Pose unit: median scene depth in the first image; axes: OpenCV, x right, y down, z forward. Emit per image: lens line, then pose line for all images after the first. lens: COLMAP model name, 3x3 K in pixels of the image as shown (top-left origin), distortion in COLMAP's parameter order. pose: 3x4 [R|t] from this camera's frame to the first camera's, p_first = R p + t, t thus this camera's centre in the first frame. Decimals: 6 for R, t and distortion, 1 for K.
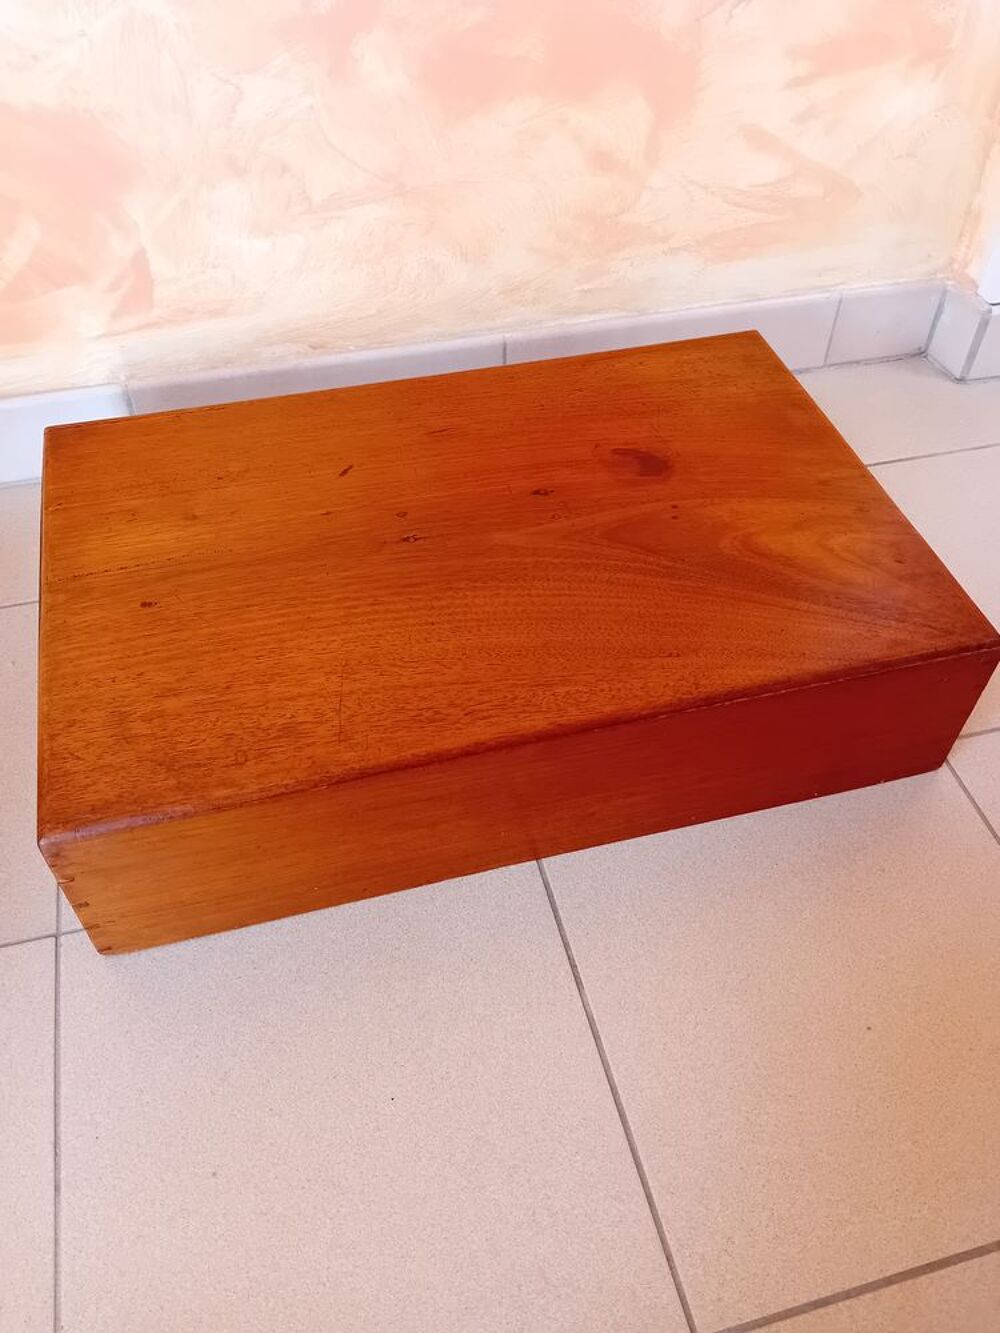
lens RADIAL K [[1024.3, 0, 502.0], [0, 1024.3, 693.1], [0, 0, 1]] dist [0.016192, -0.068156]
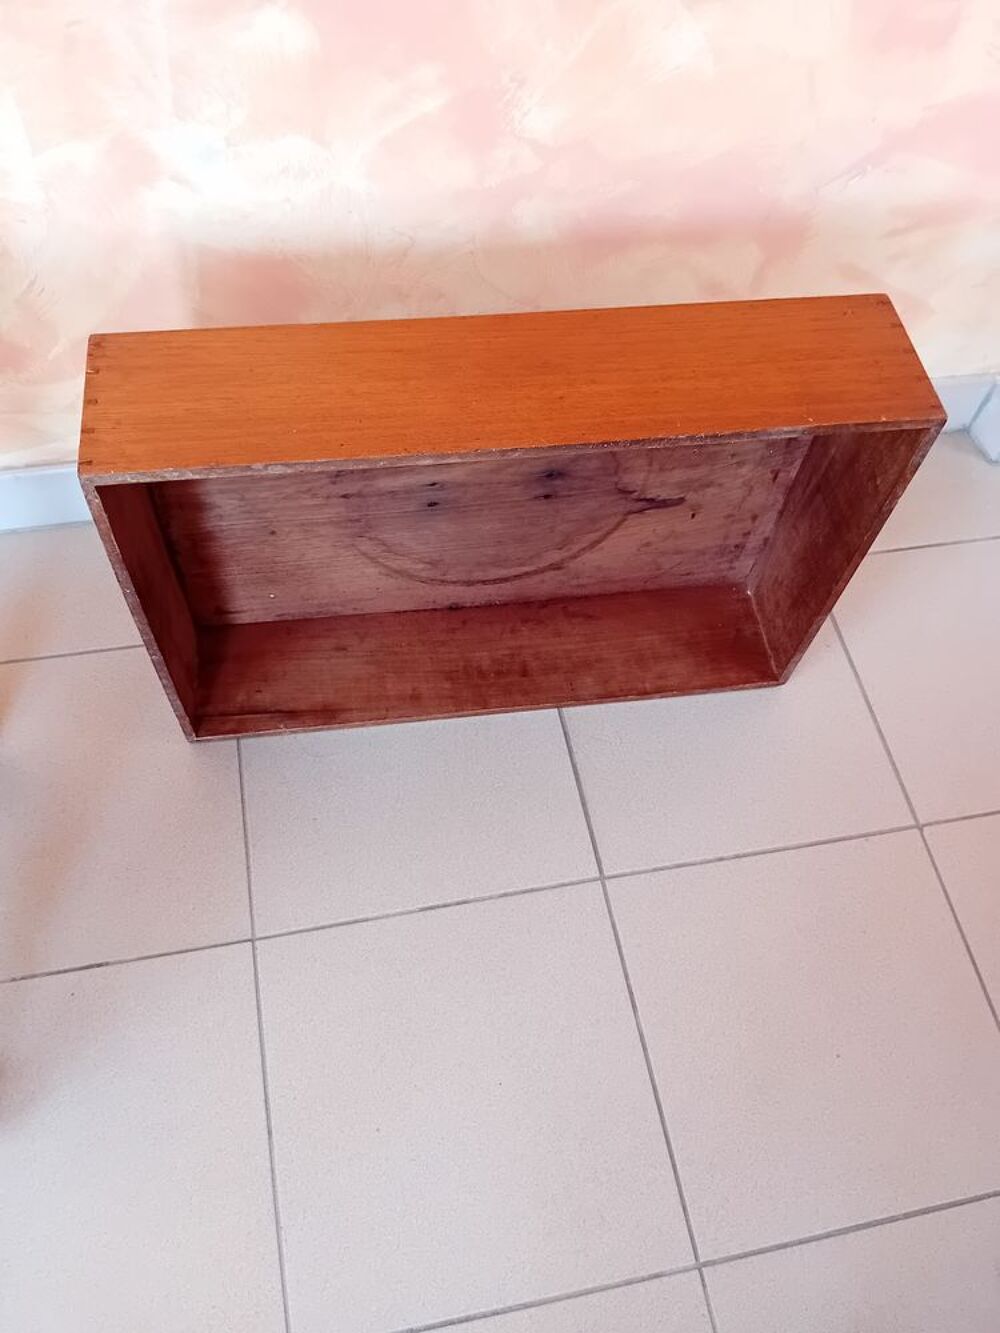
lens RADIAL K [[1024.3, 0, 496.2], [0, 1024.3, 678.8], [0, 0, 1]] dist [0.016192, -0.068156]
pose [[0.996636, 0.080685, 0.014406, -0.179443], [-0.081947, 0.977709, 0.193312, -0.433113], [0.001512, -0.193842, 0.981032, -0.290962]]
